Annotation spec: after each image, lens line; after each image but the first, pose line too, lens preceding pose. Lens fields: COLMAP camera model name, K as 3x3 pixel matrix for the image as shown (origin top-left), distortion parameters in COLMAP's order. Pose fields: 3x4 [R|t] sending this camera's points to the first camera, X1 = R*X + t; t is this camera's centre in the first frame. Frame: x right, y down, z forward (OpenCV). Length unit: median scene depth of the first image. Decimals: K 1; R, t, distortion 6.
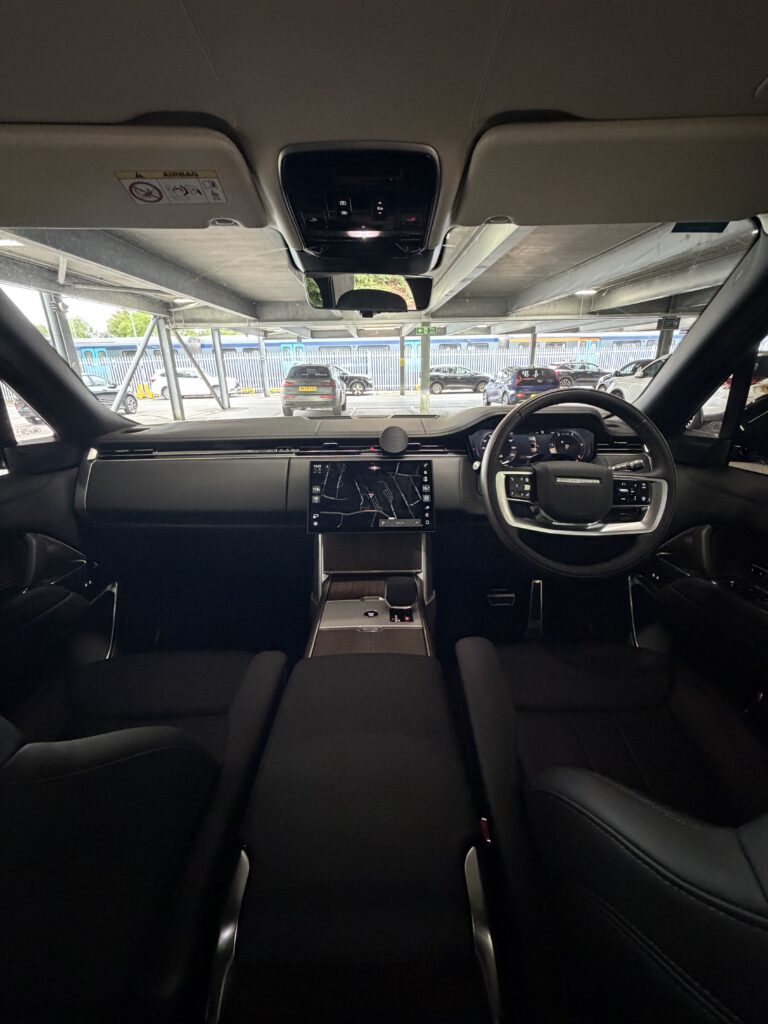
lens RADIAL K [[411.9, 0, 385.4], [0, 411.9, 517.0], [0, 0, 1]] dist [0.002635, -0.000013]
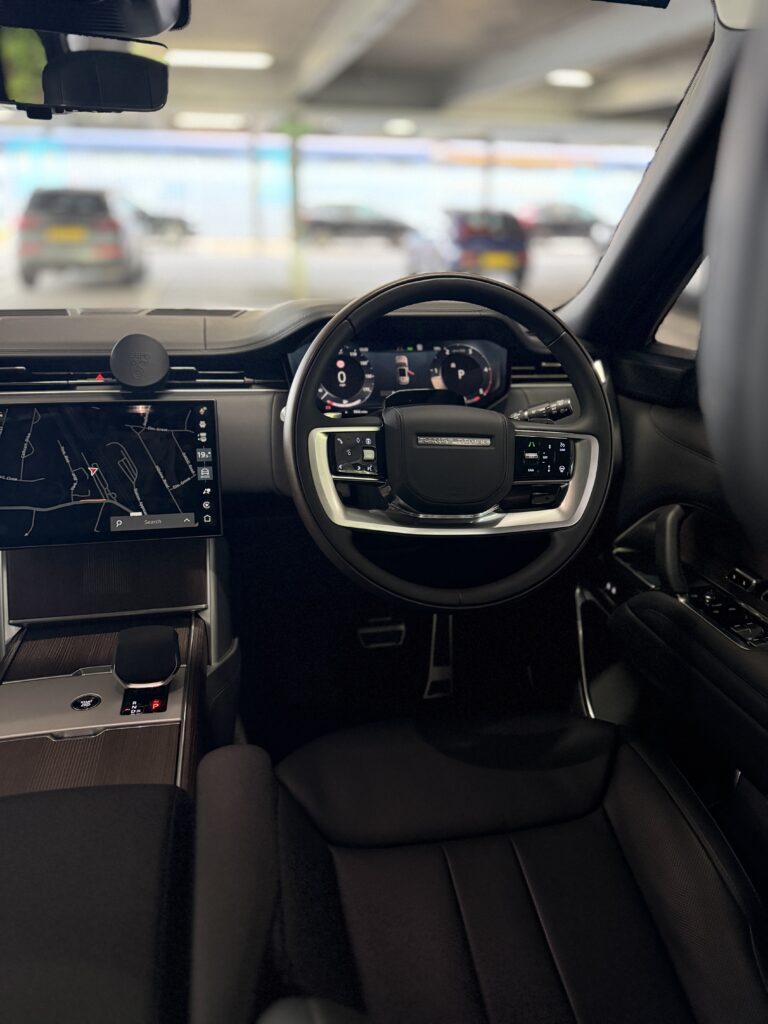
lens RADIAL K [[728.3, 0, 385.0], [0, 728.3, 518.5], [0, 0, 1]] dist [0.110536, -0.156471]
pose [[0.980665, -0.041731, 0.191191, 0.146966], [0.030666, 0.997698, 0.060477, -0.037996], [-0.193275, -0.053444, 0.979688, 0.015552]]
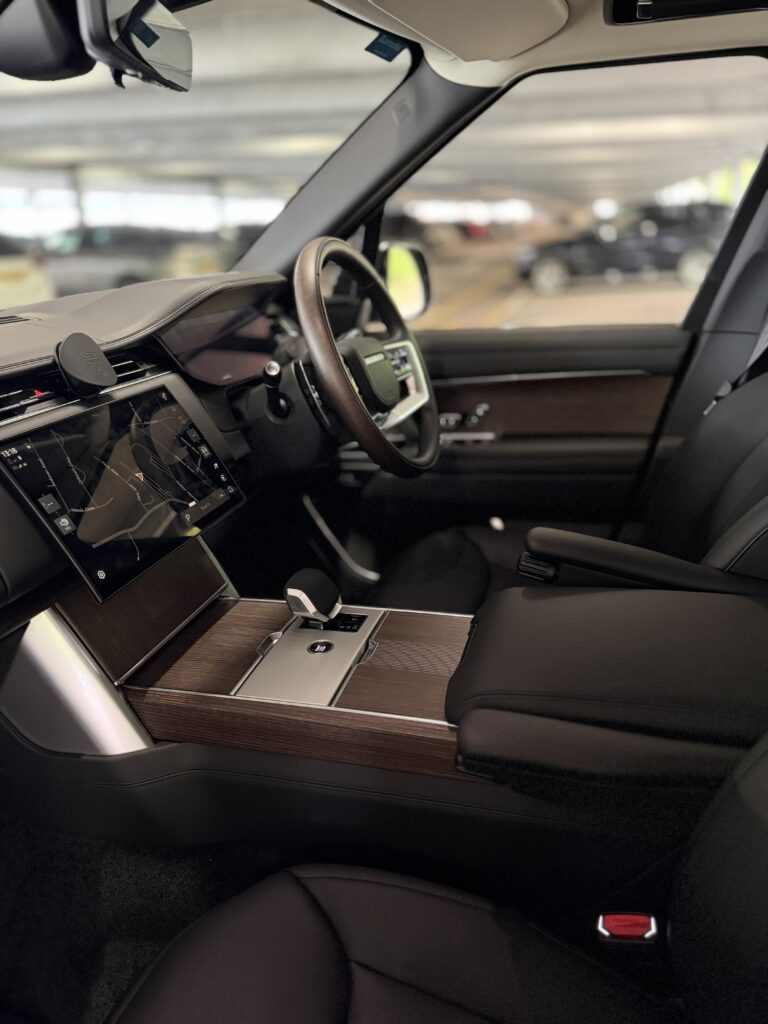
lens RADIAL K [[728.3, 0, 385.0], [0, 728.3, 518.5], [0, 0, 1]] dist [0.110536, -0.156471]
pose [[0.275250, -0.337123, 0.900325, -0.735272], [0.367593, 0.902244, 0.225460, -0.096422], [-0.888320, 0.268895, 0.372267, 0.460288]]
